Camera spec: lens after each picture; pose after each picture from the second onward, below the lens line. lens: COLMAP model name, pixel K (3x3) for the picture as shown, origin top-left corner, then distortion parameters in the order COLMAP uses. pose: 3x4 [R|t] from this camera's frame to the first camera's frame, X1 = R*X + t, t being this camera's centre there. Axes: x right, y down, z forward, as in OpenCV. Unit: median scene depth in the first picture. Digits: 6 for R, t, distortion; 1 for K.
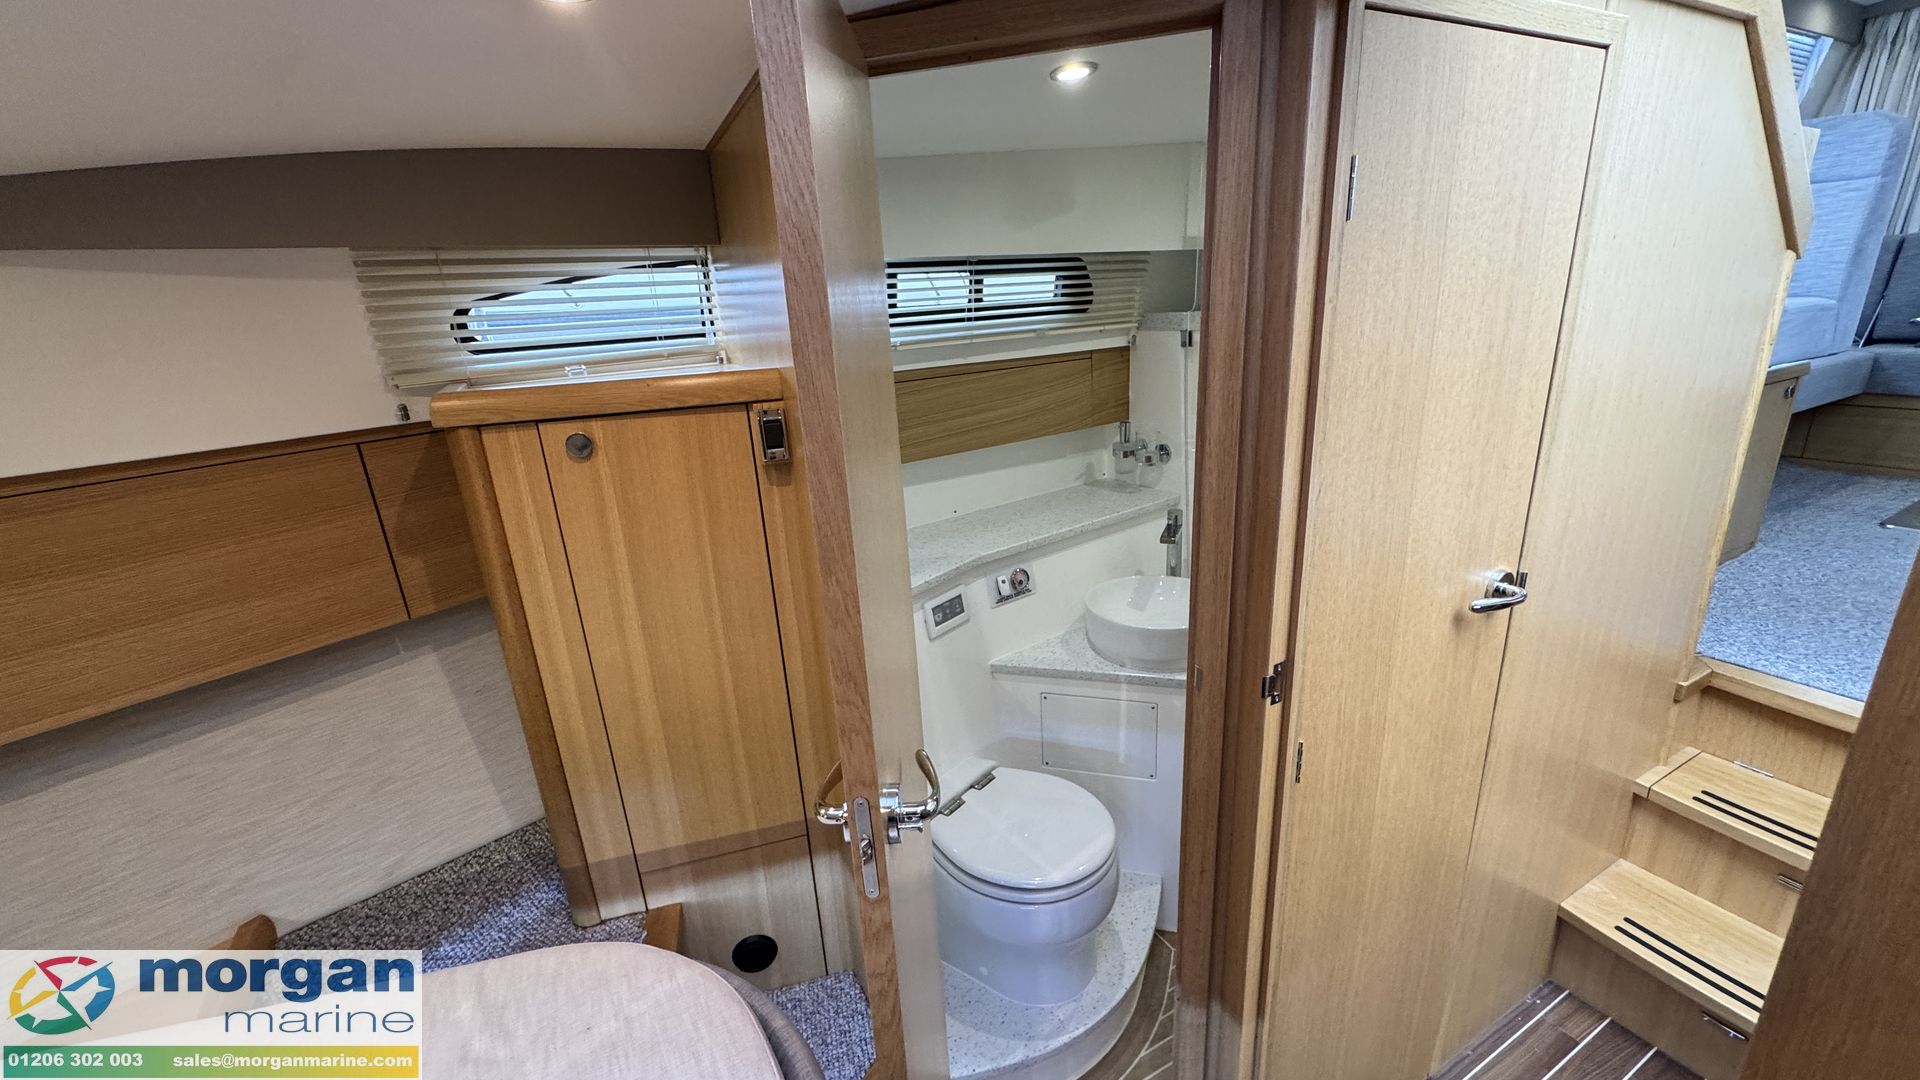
lens RADIAL K [[765.4, 0, 960.1], [0, 765.4, 537.1], [0, 0, 1]] dist [-0.004311, 0.000106]
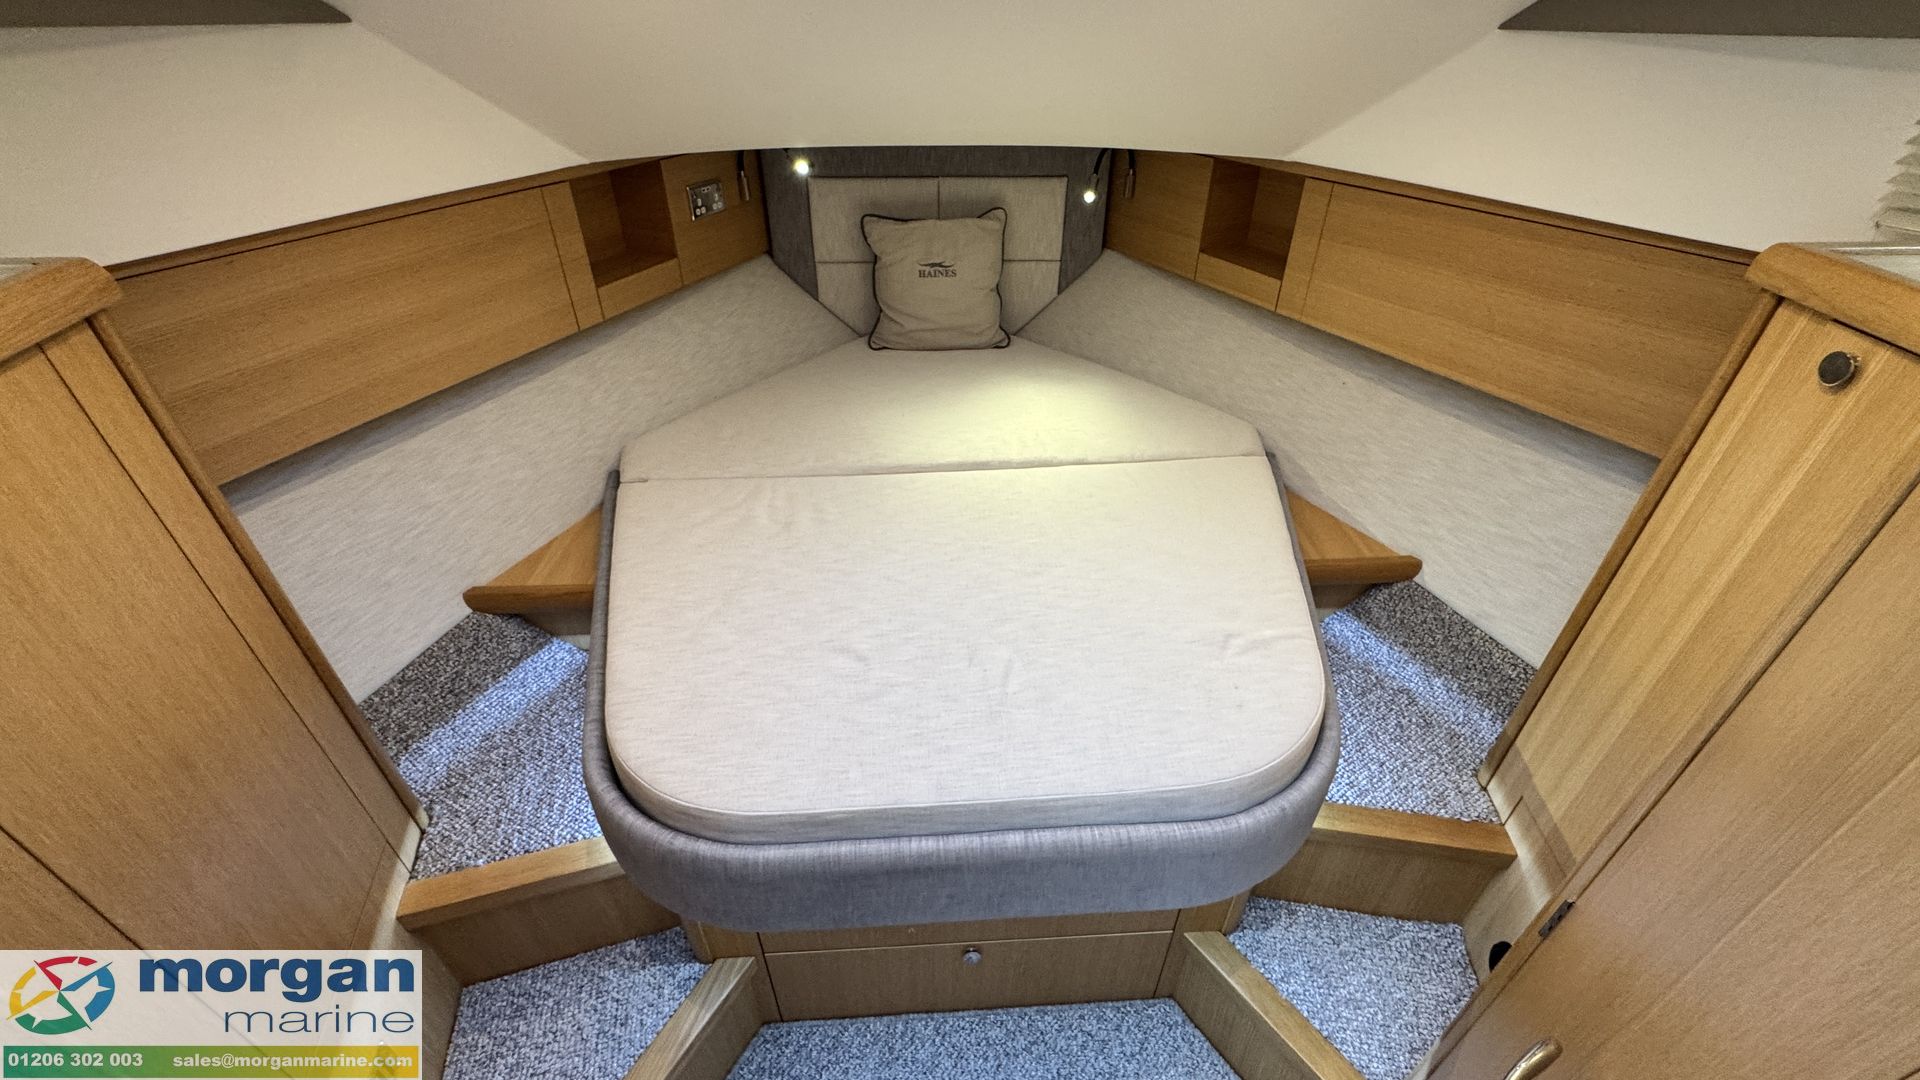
lens RADIAL K [[765.1, 0, 960.6], [0, 765.1, 537.9], [0, 0, 1]] dist [-0.003286, 0.000097]
pose [[-0.417502, 0.557280, -0.717726, 0.390527], [-0.253760, 0.686929, 0.680980, -0.255289], [0.872524, 0.466441, -0.145379, 0.409163]]
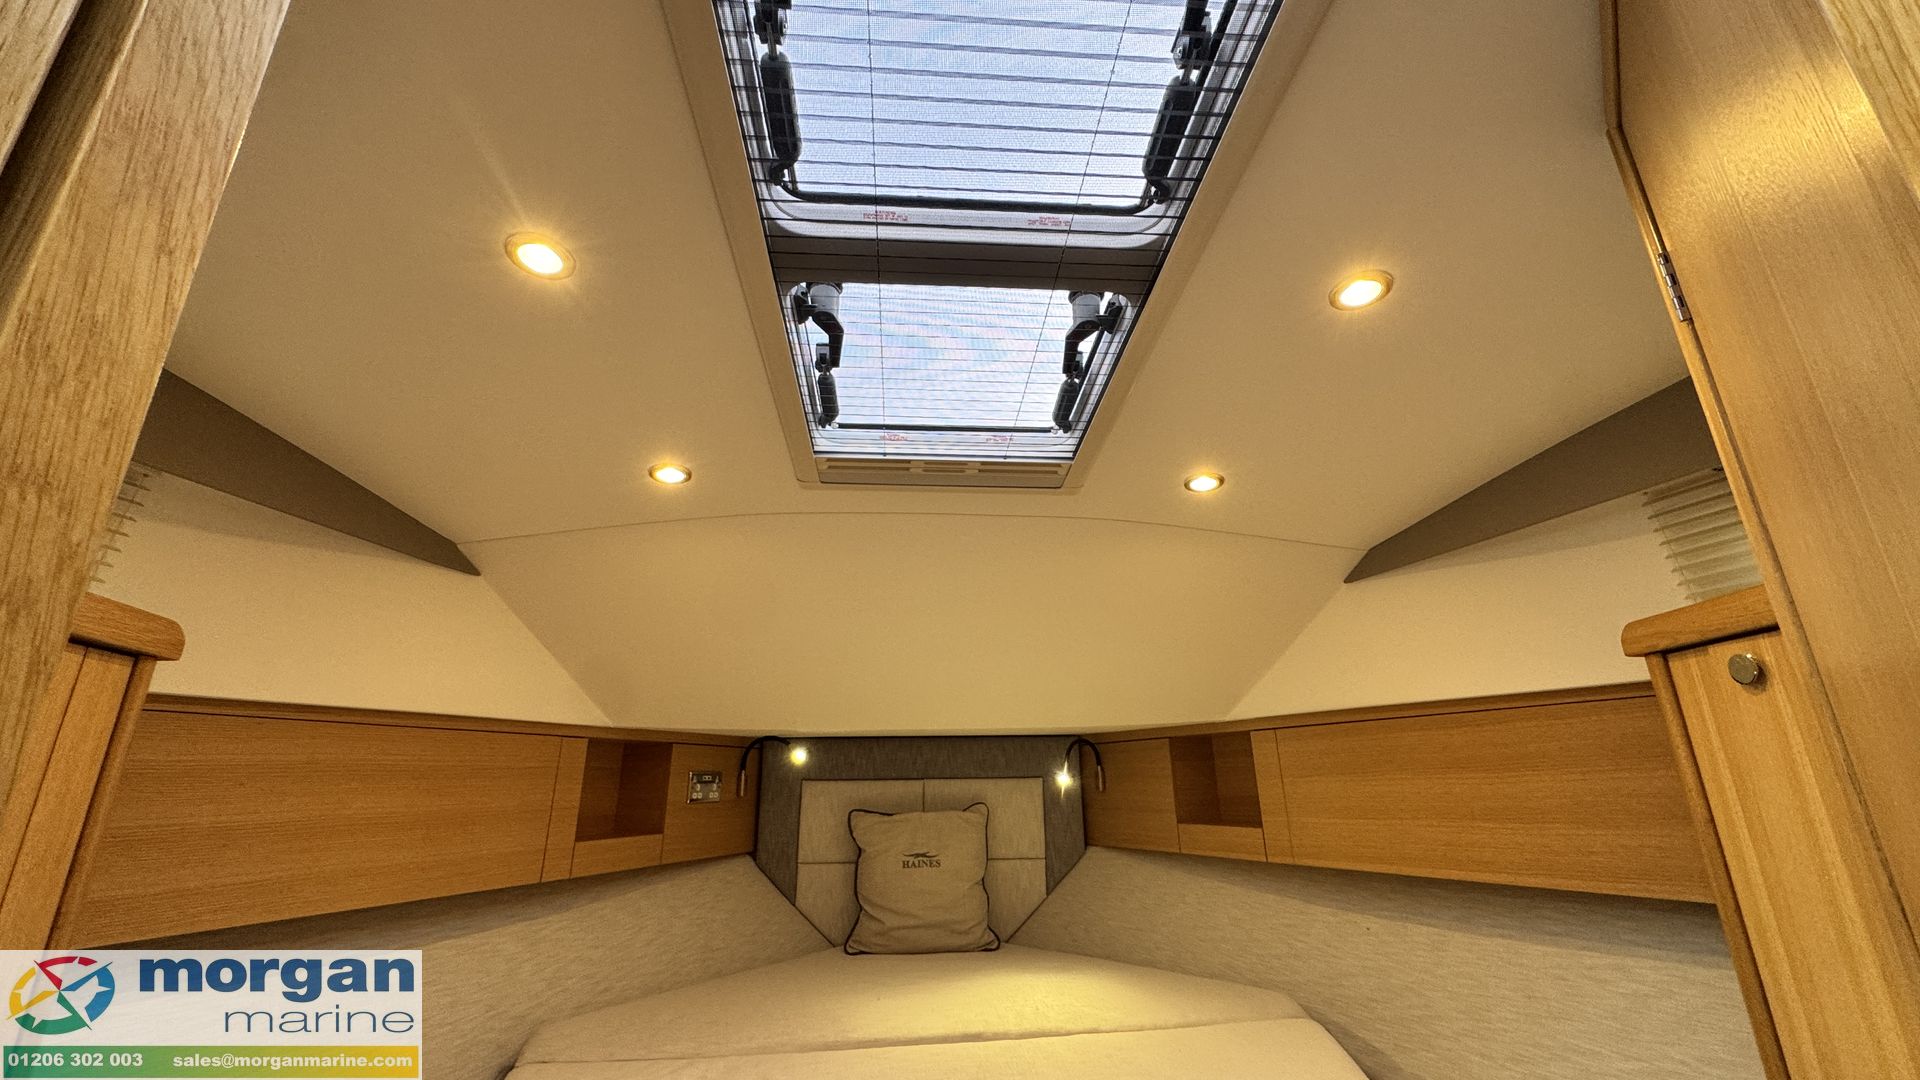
lens RADIAL K [[761.3, 0, 961.3], [0, 761.3, 539.5], [0, 0, 1]] dist [-0.001365, -0.000025]
pose [[-0.398175, -0.218908, -0.890806, 0.475965], [-0.240572, 0.962037, -0.128880, 0.038769], [0.885201, 0.162987, -0.435722, 0.538528]]
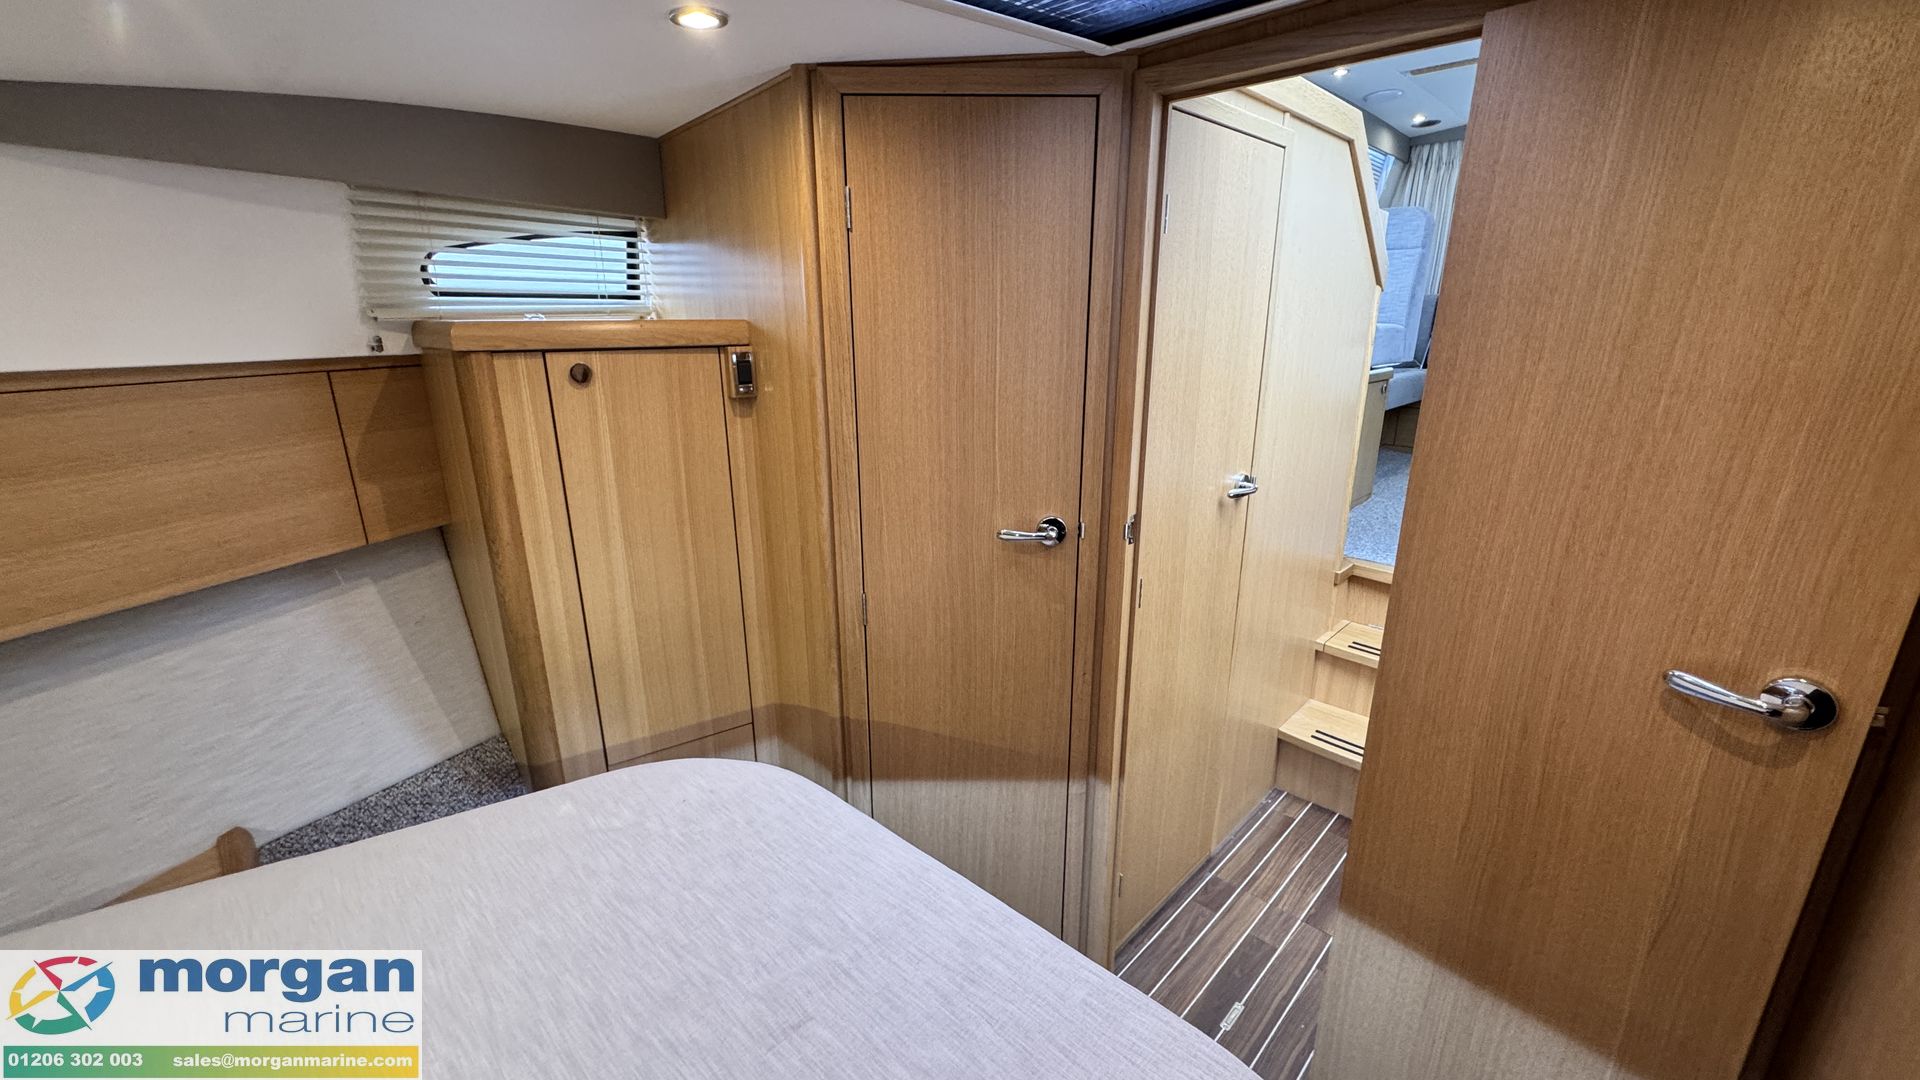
lens RADIAL K [[766.4, 0, 960.5], [0, 766.4, 537.8], [0, 0, 1]] dist [-0.004796, 0.000143]
pose [[0.950045, -0.034793, 0.310167, -0.280803], [0.044080, 0.998764, -0.022980, 0.163659], [-0.308984, 0.035504, 0.950404, -0.256439]]
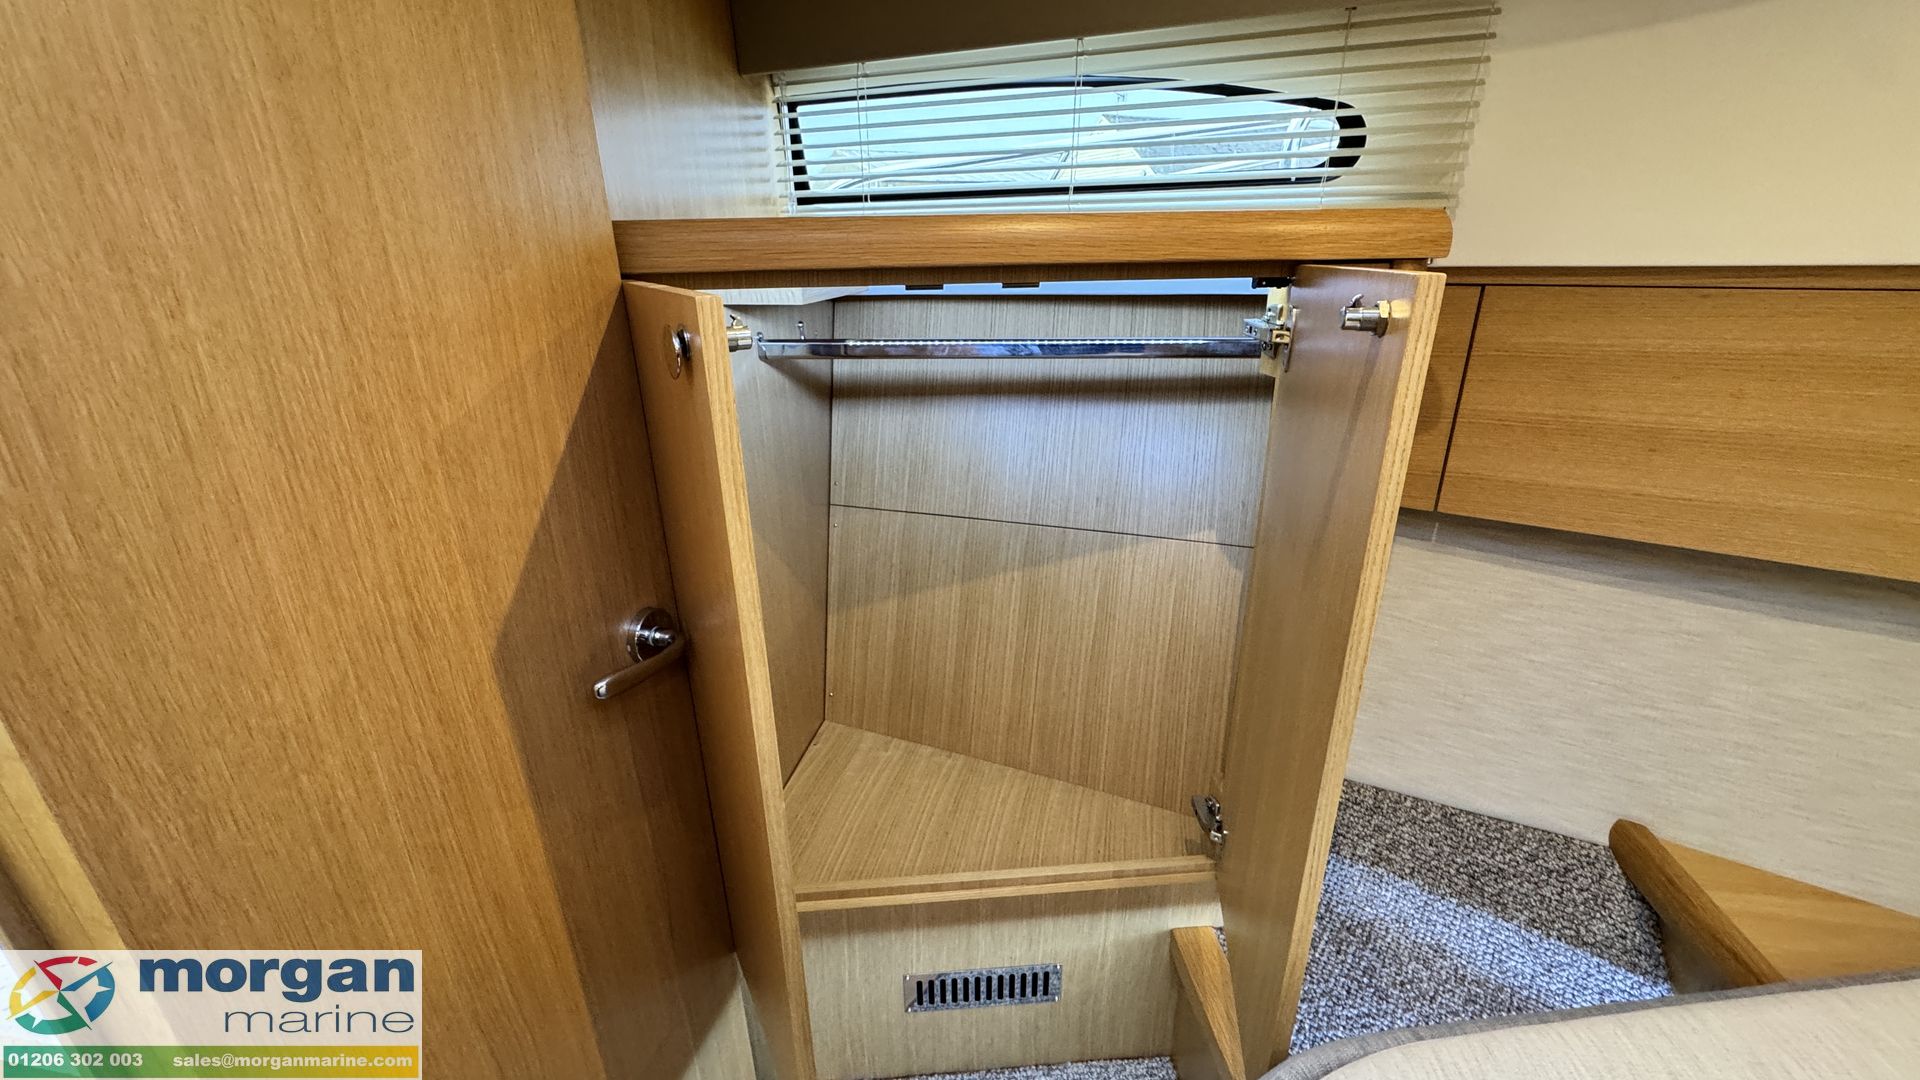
lens RADIAL K [[765.1, 0, 960.6], [0, 765.1, 537.9], [0, 0, 1]] dist [-0.003286, 0.000097]
pose [[-0.790993, -0.155962, 0.591613, 0.012043], [0.242110, 0.808242, 0.536775, -0.001986], [-0.561883, 0.567821, -0.601554, 0.288134]]
